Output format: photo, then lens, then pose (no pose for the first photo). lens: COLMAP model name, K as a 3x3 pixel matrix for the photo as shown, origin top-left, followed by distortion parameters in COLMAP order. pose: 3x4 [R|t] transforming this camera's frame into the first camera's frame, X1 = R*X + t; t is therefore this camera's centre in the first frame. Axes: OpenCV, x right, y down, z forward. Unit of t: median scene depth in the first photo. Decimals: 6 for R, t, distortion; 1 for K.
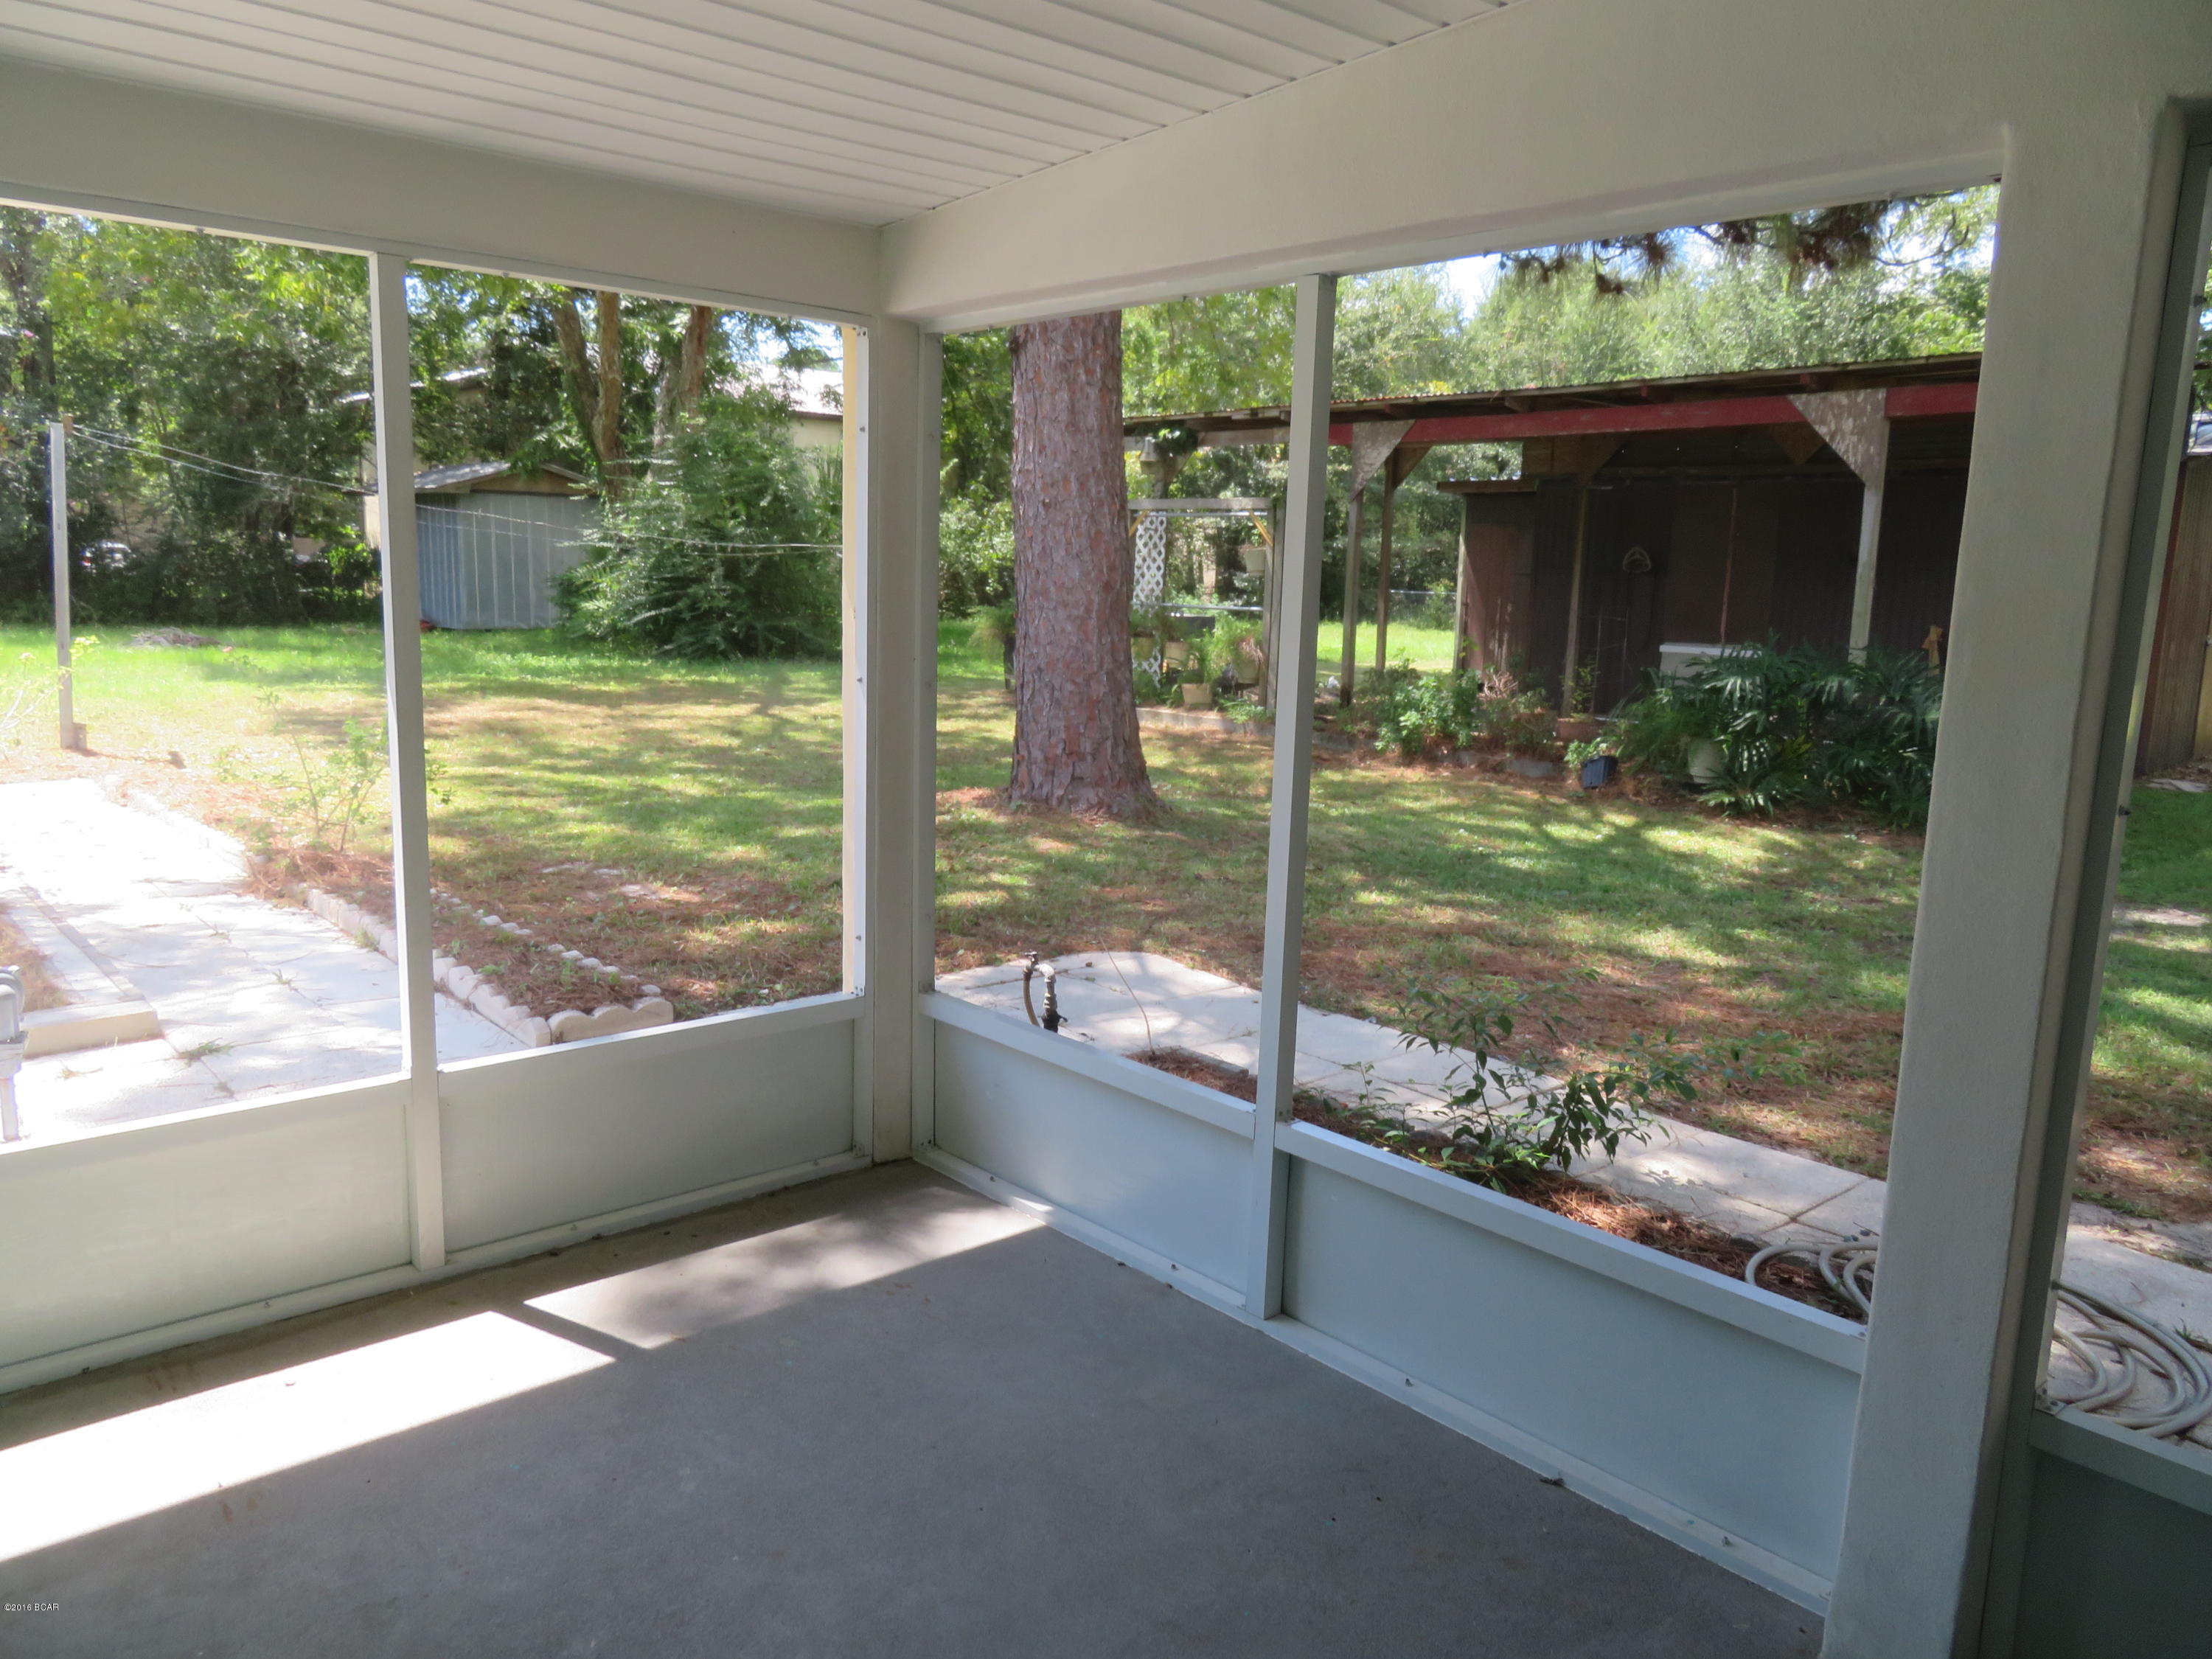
lens RADIAL K [[1590.0, 0, 1100.0], [0, 1590.0, 832.6], [0, 0, 1]] dist [-0.005919, -0.000374]
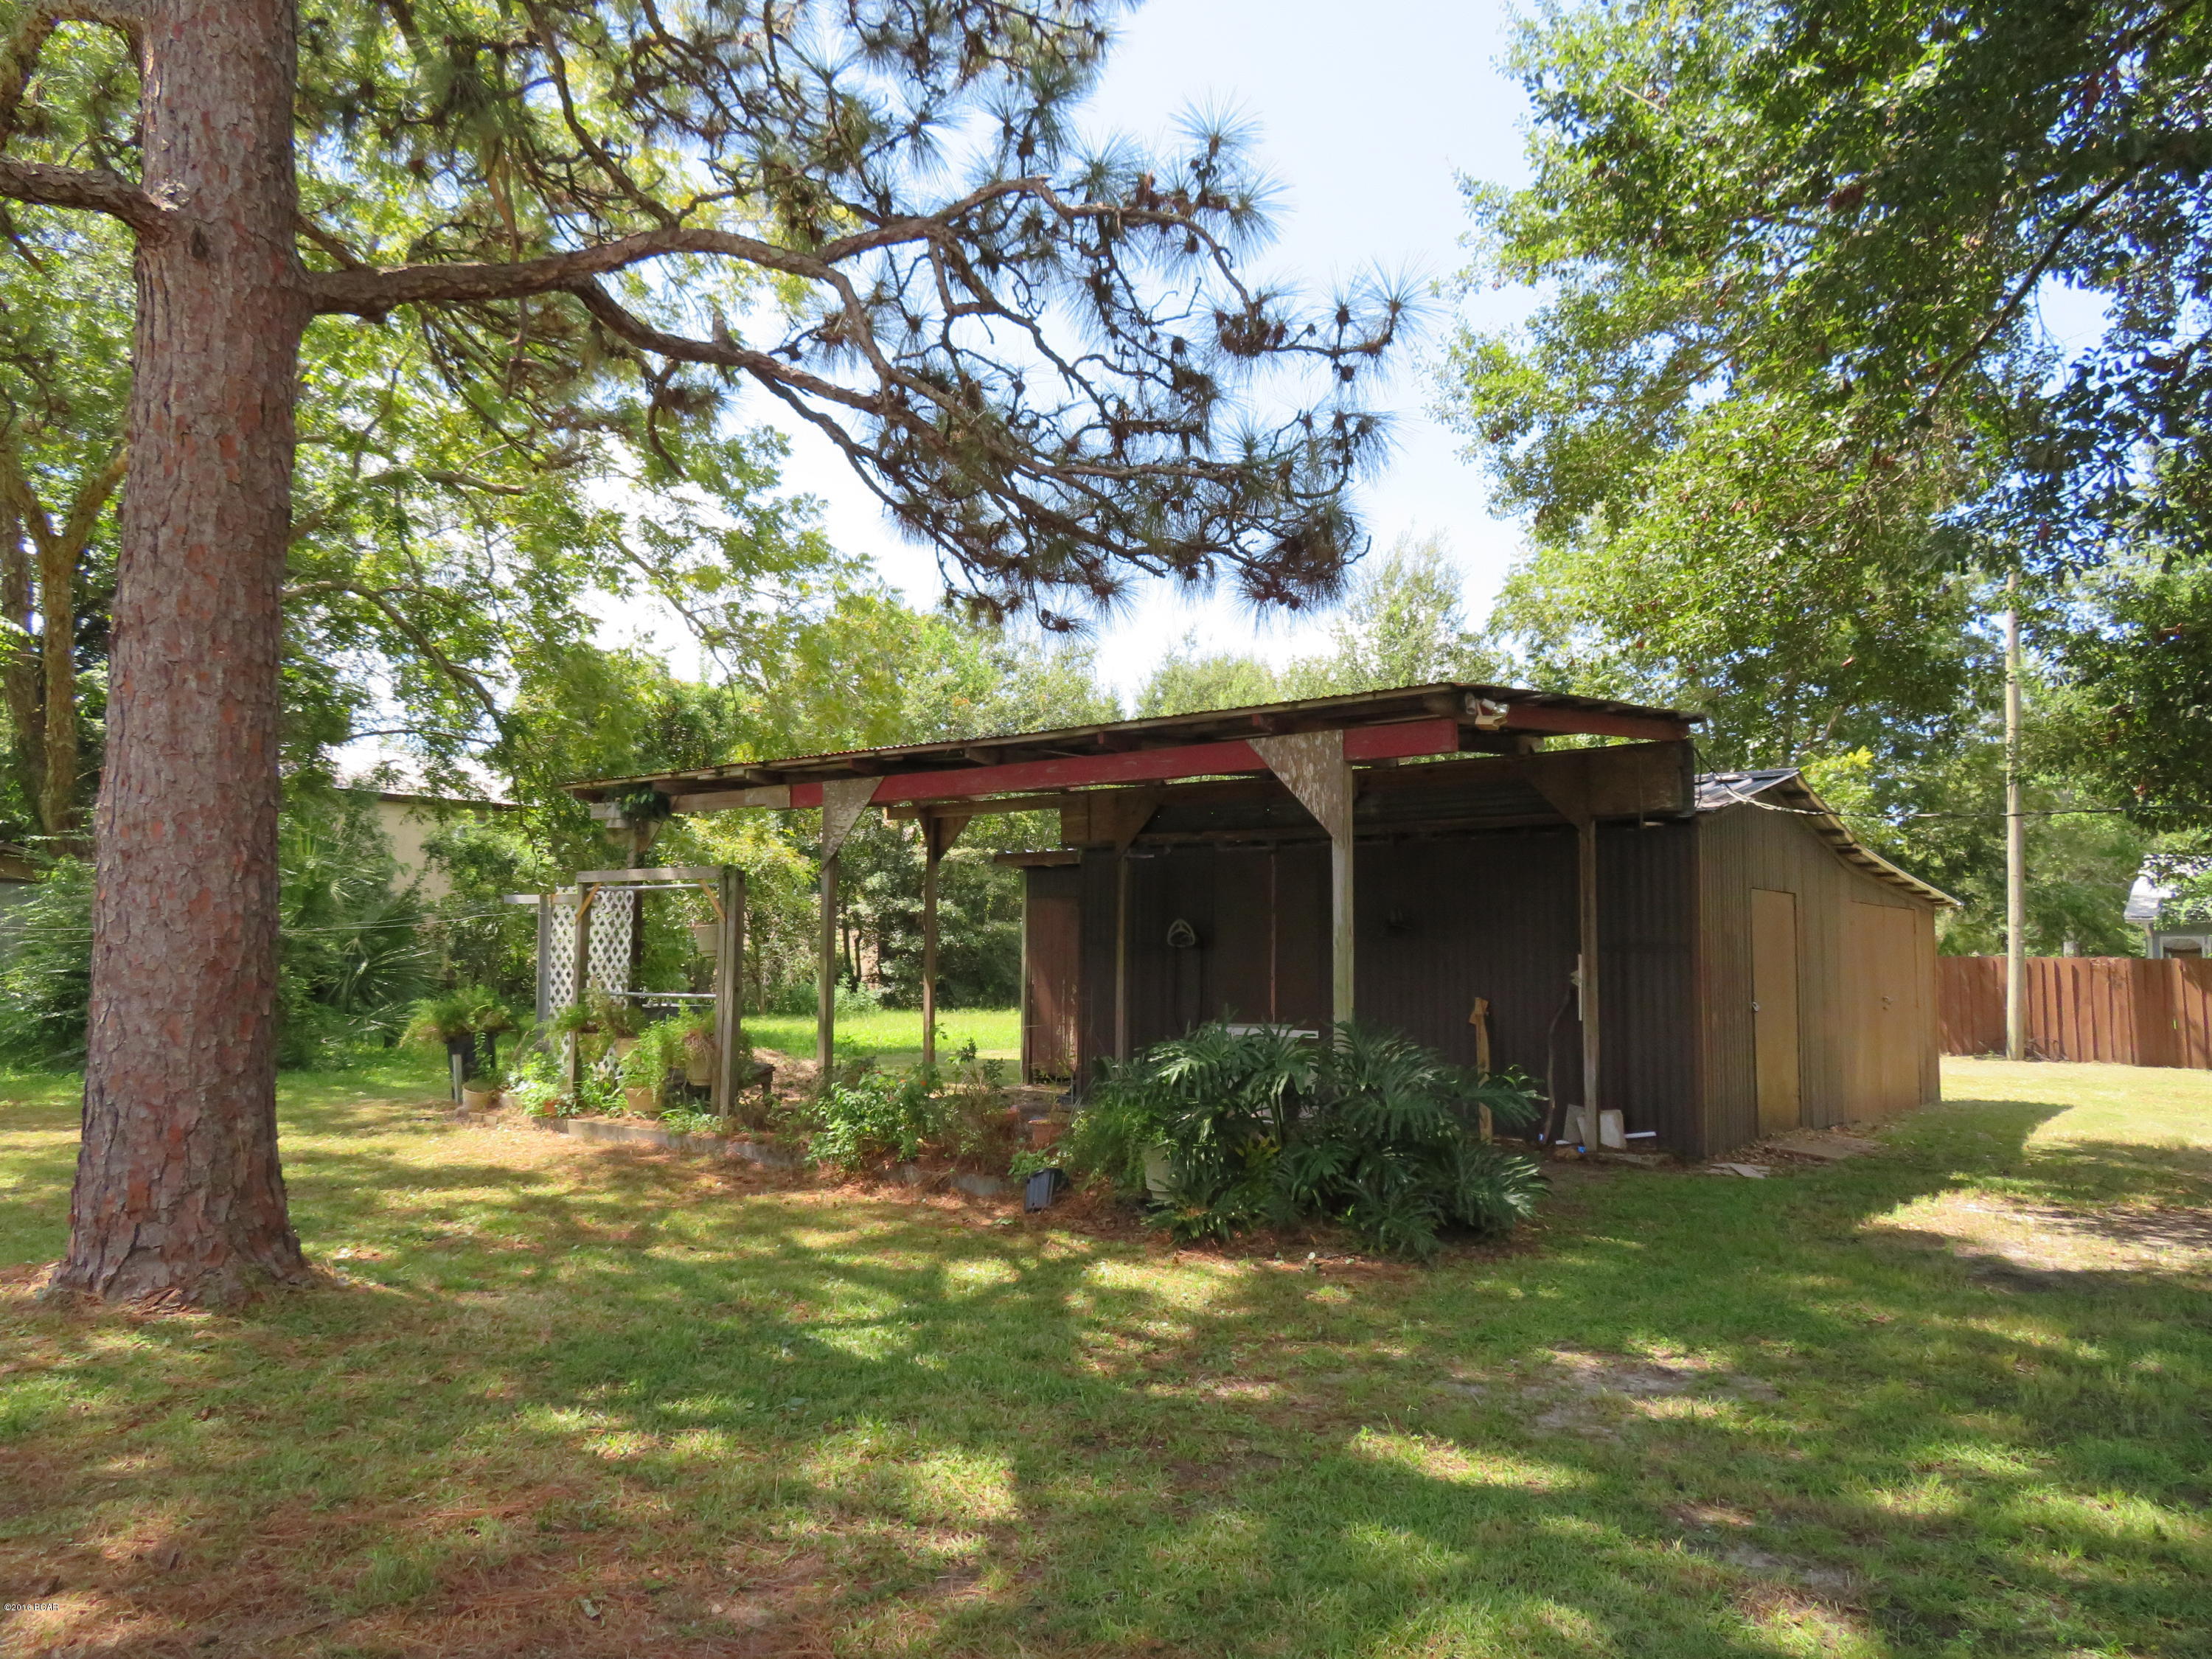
lens RADIAL K [[1590.0, 0, 1100.0], [0, 1590.0, 832.6], [0, 0, 1]] dist [-0.005919, -0.000374]
pose [[0.986074, -0.004466, 0.166247, 0.297497], [0.044367, 0.970474, -0.237090, -0.030293], [-0.160280, 0.241164, 0.957157, 0.265269]]
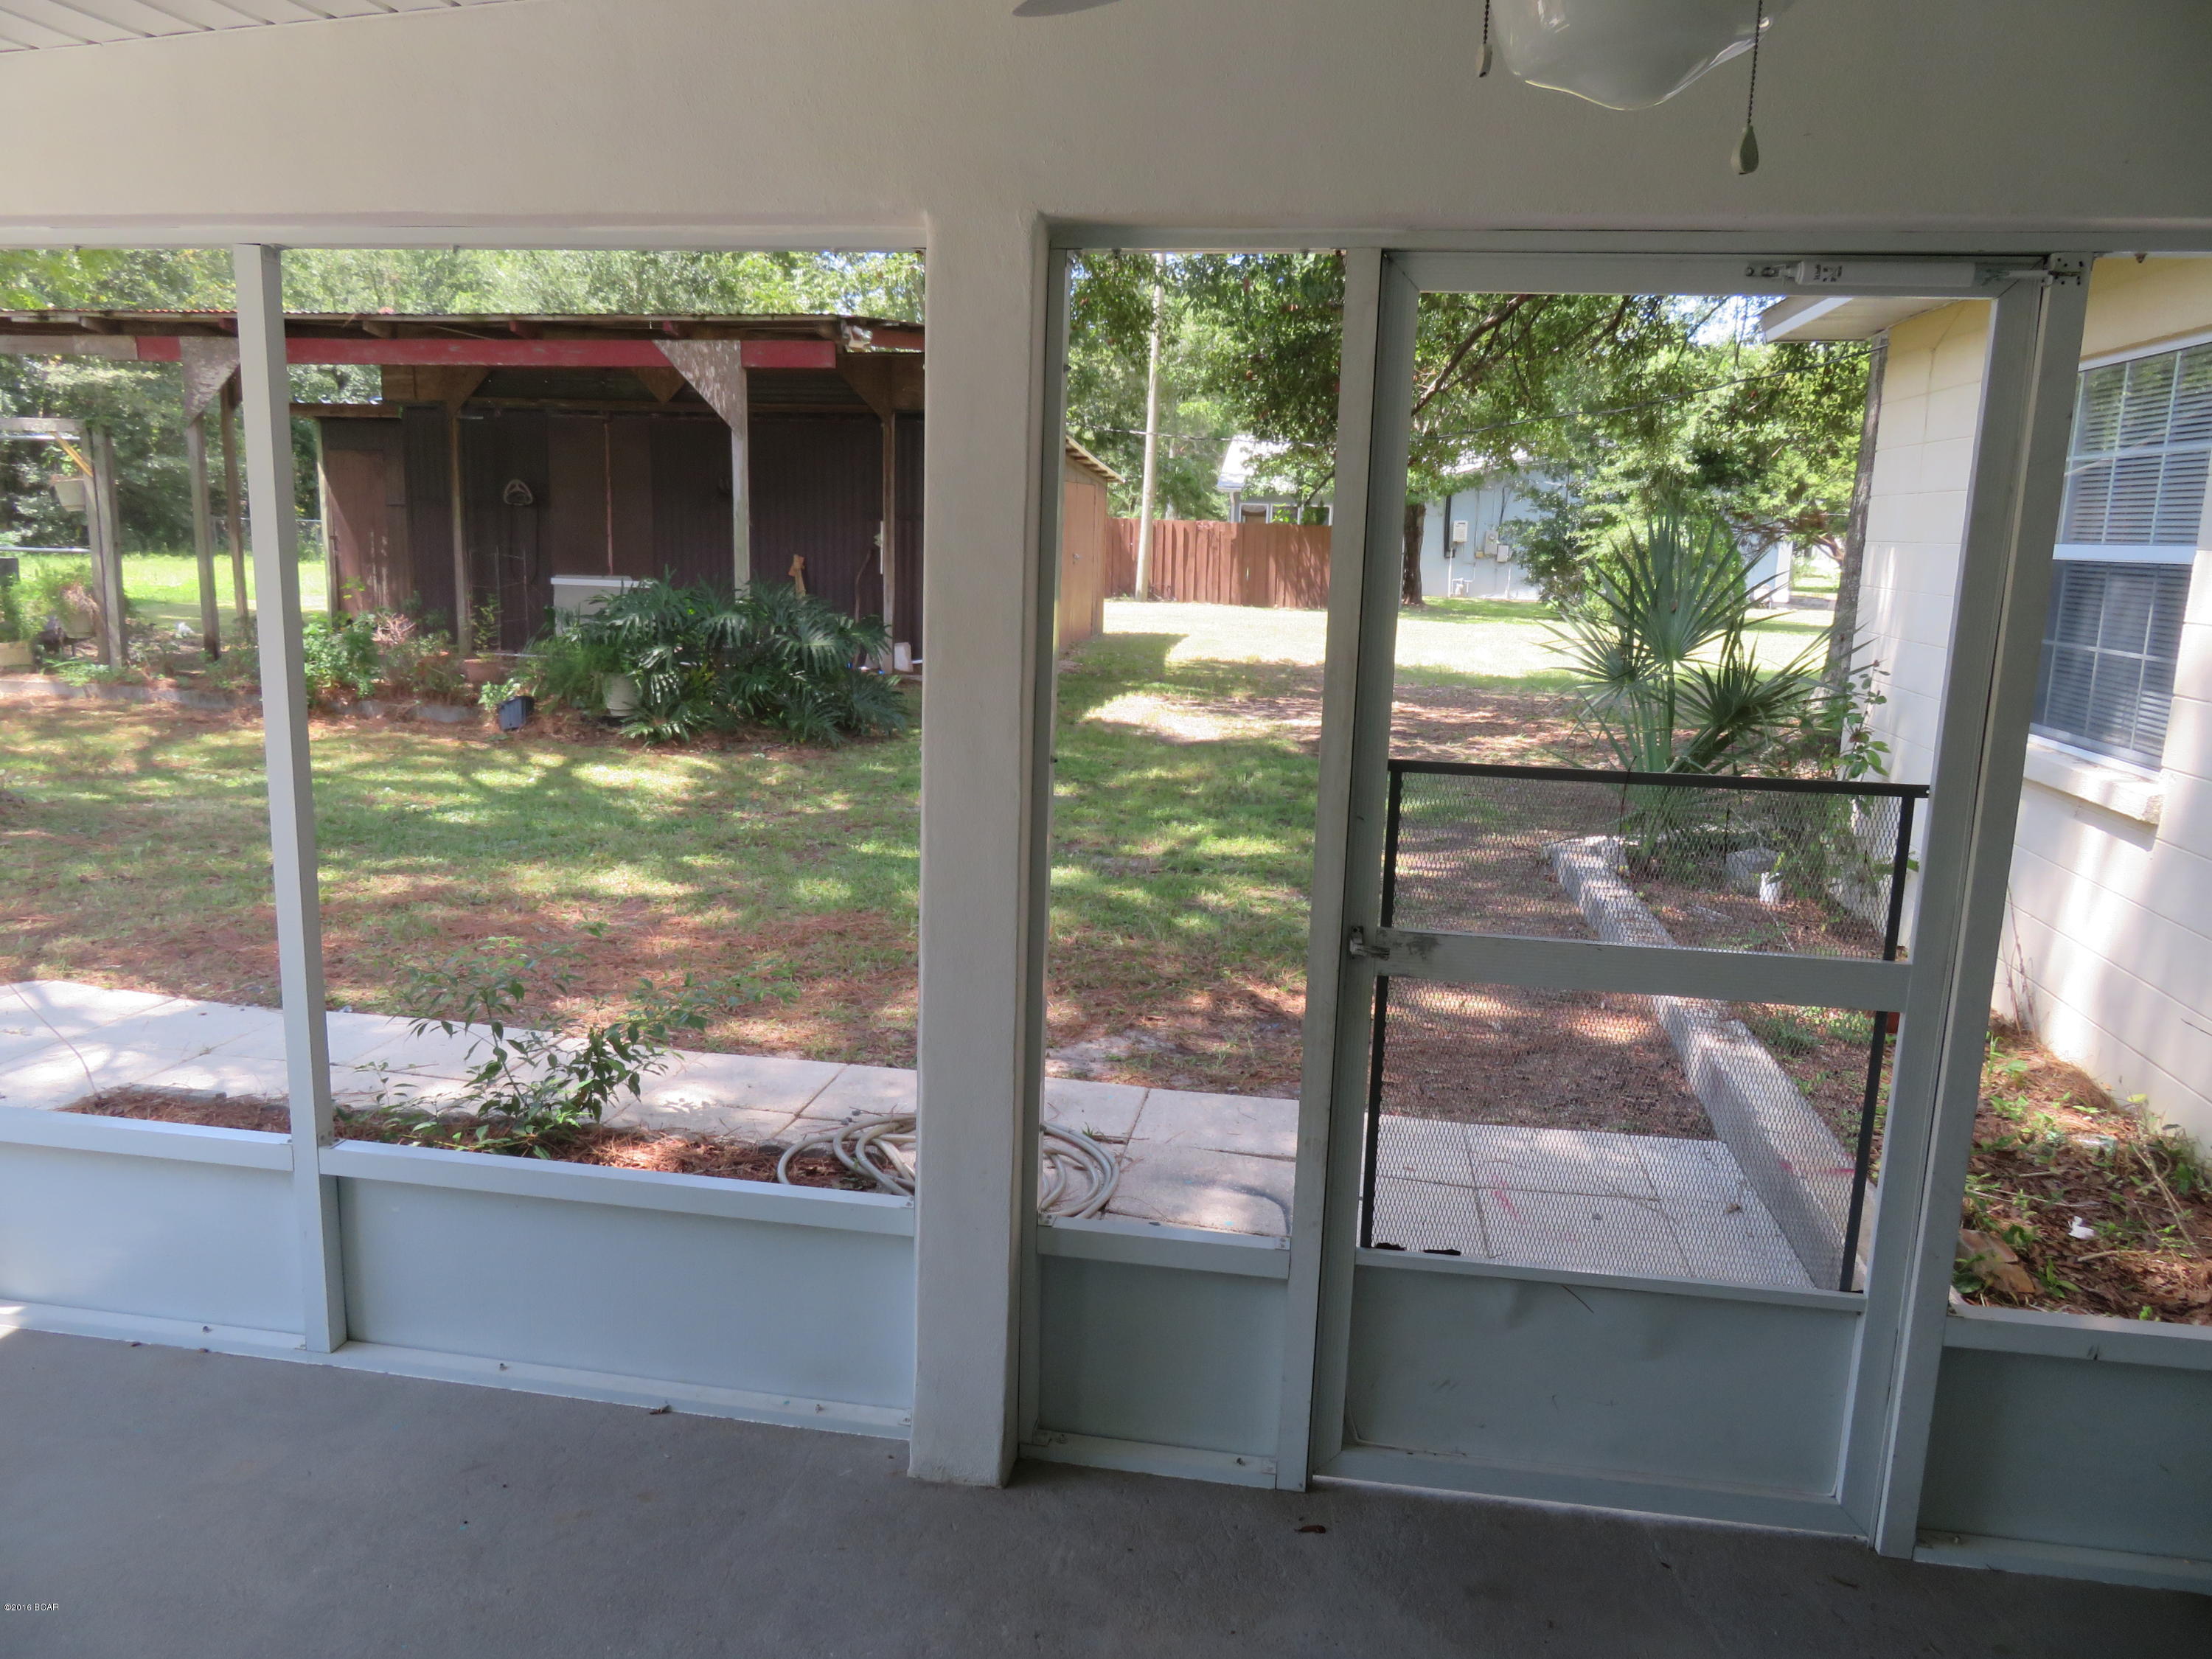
lens RADIAL K [[1590.0, 0, 1100.0], [0, 1590.0, 832.6], [0, 0, 1]] dist [-0.005919, -0.000374]
pose [[0.778260, -0.125971, 0.615177, -0.034107], [0.095999, 0.992024, 0.081689, -0.014550], [-0.620561, -0.004519, 0.784145, -0.011500]]
